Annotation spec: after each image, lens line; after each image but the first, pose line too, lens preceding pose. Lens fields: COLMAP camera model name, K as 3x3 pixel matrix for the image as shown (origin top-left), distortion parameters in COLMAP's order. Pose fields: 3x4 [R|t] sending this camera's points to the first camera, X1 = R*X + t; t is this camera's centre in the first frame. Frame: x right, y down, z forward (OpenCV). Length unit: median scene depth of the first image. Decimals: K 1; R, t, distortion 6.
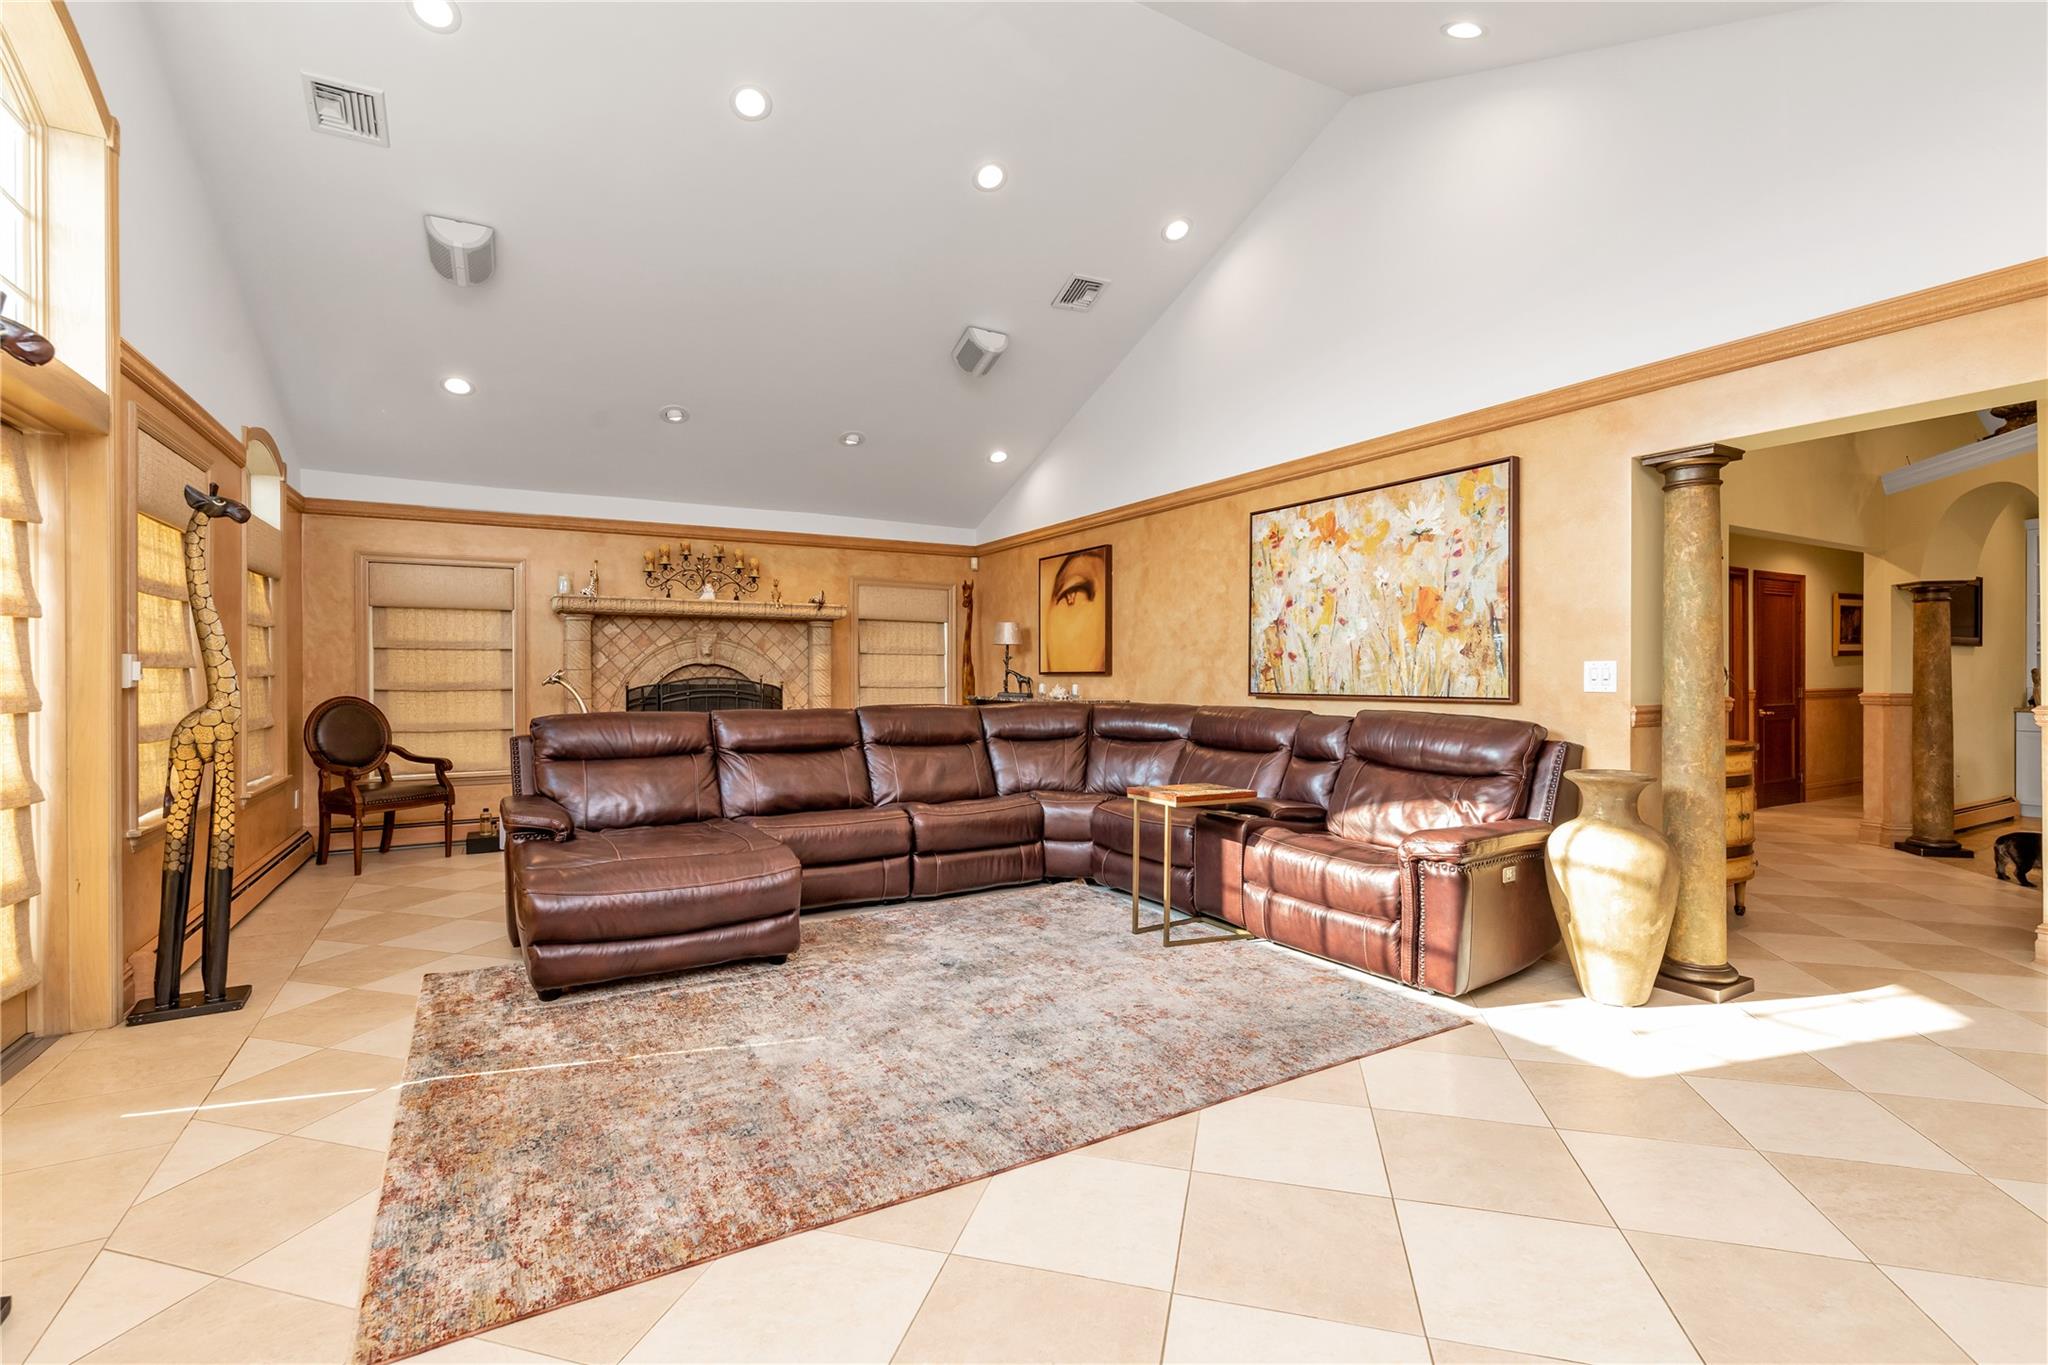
lens RADIAL K [[896.6, 0, 1024.0], [0, 896.6, 682.5], [0, 0, 1]] dist [-0.004835, -0.000598]
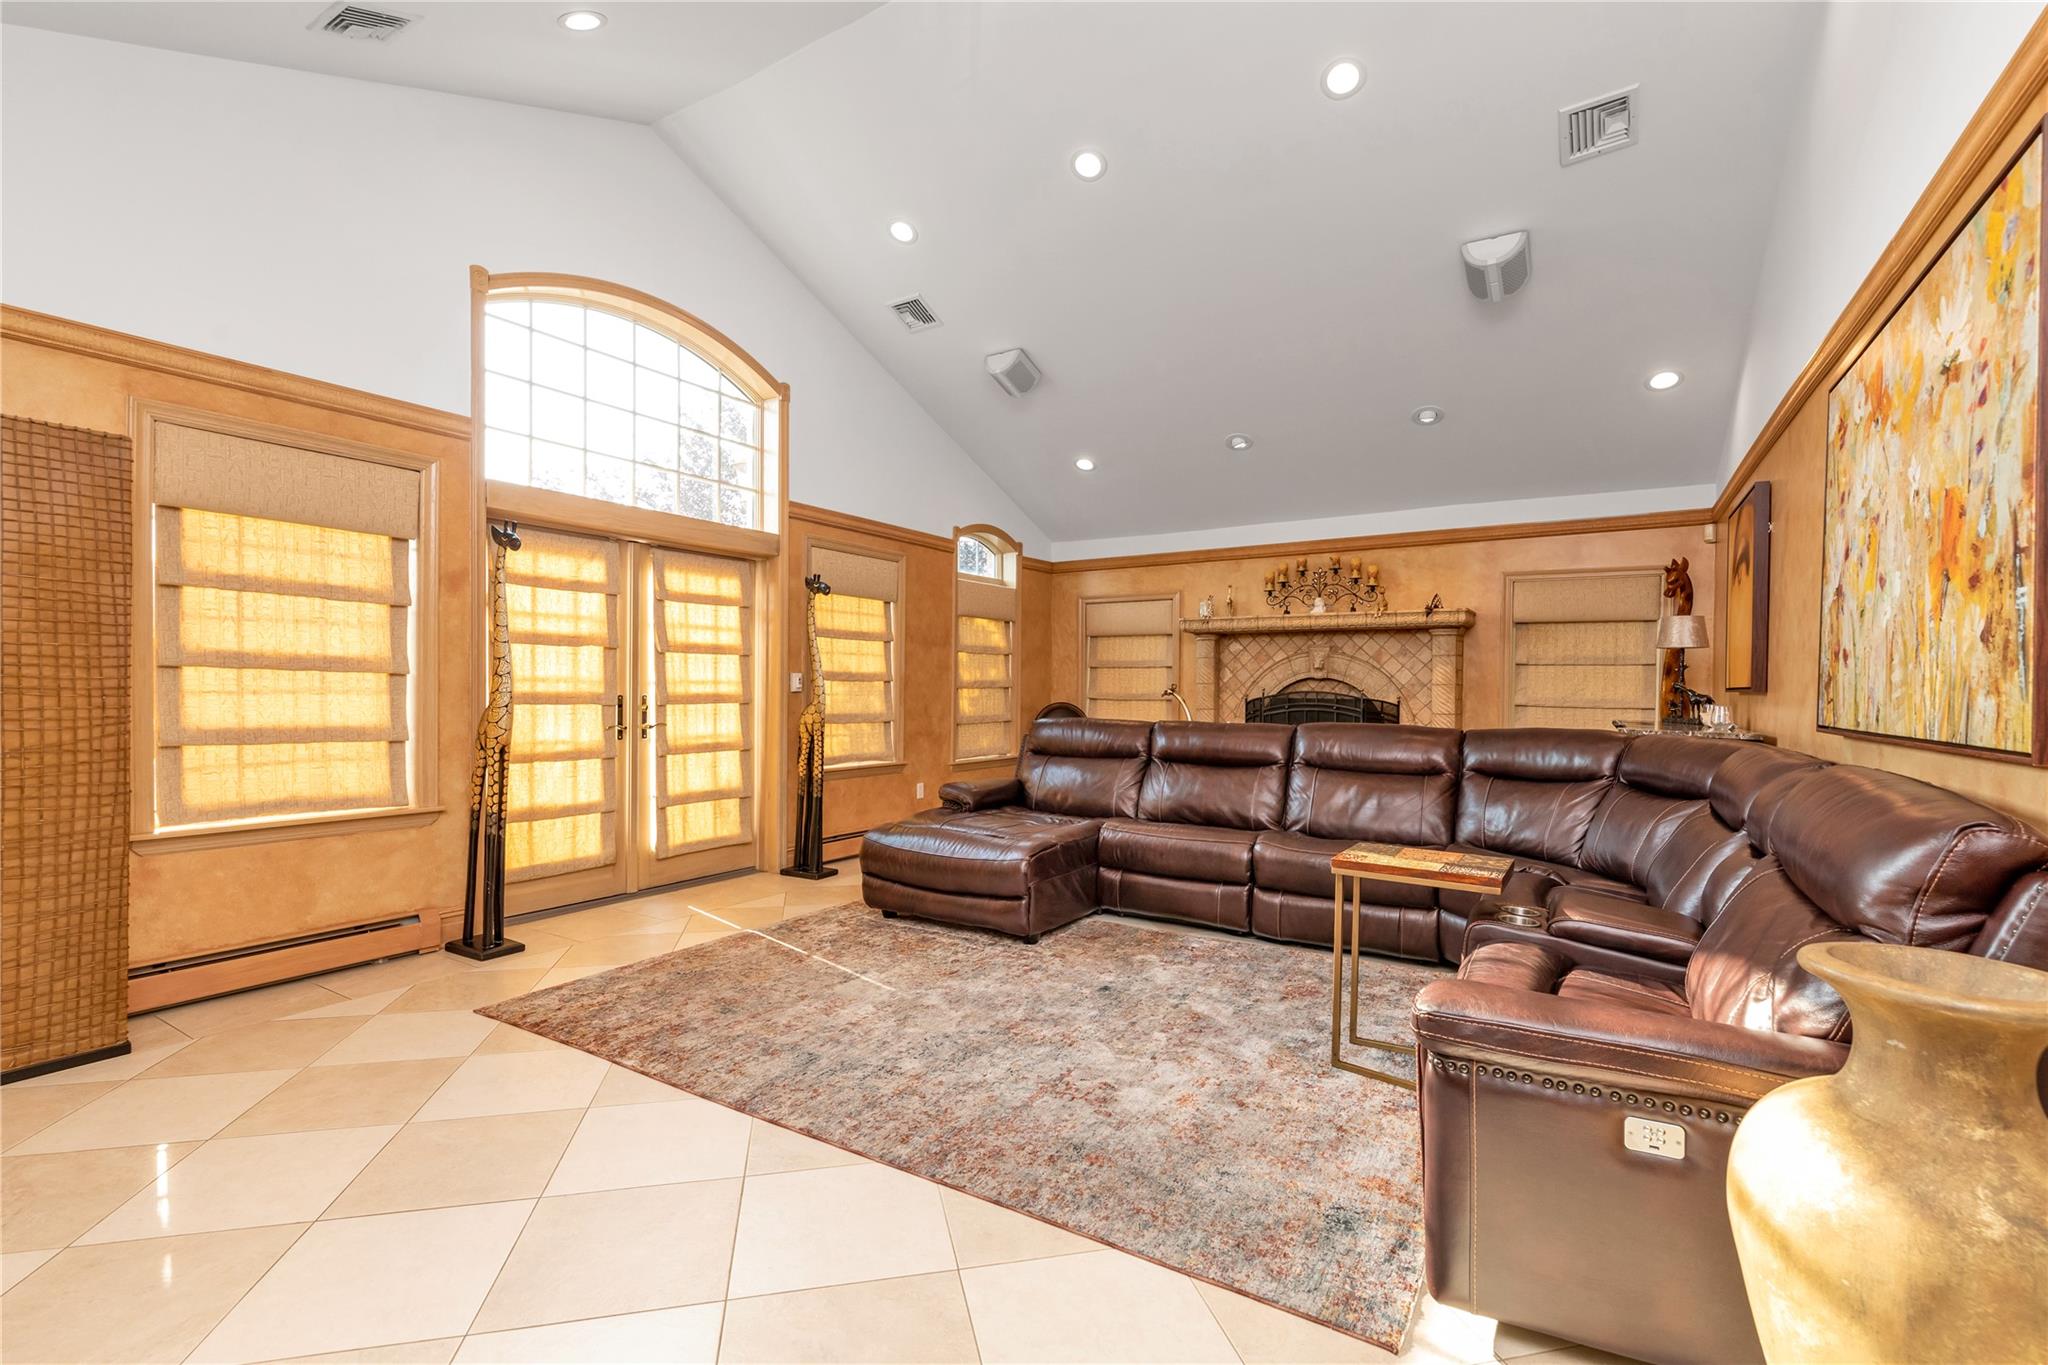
lens RADIAL K [[892.0, 0, 1020.7], [0, 892.0, 698.8], [0, 0, 1]] dist [0.000655, -0.000054]
pose [[0.476858, 0.015655, -0.878841, 0.468765], [-0.015992, 0.999830, 0.009133, -0.001752], [0.878835, 0.009699, 0.477028, 0.306632]]
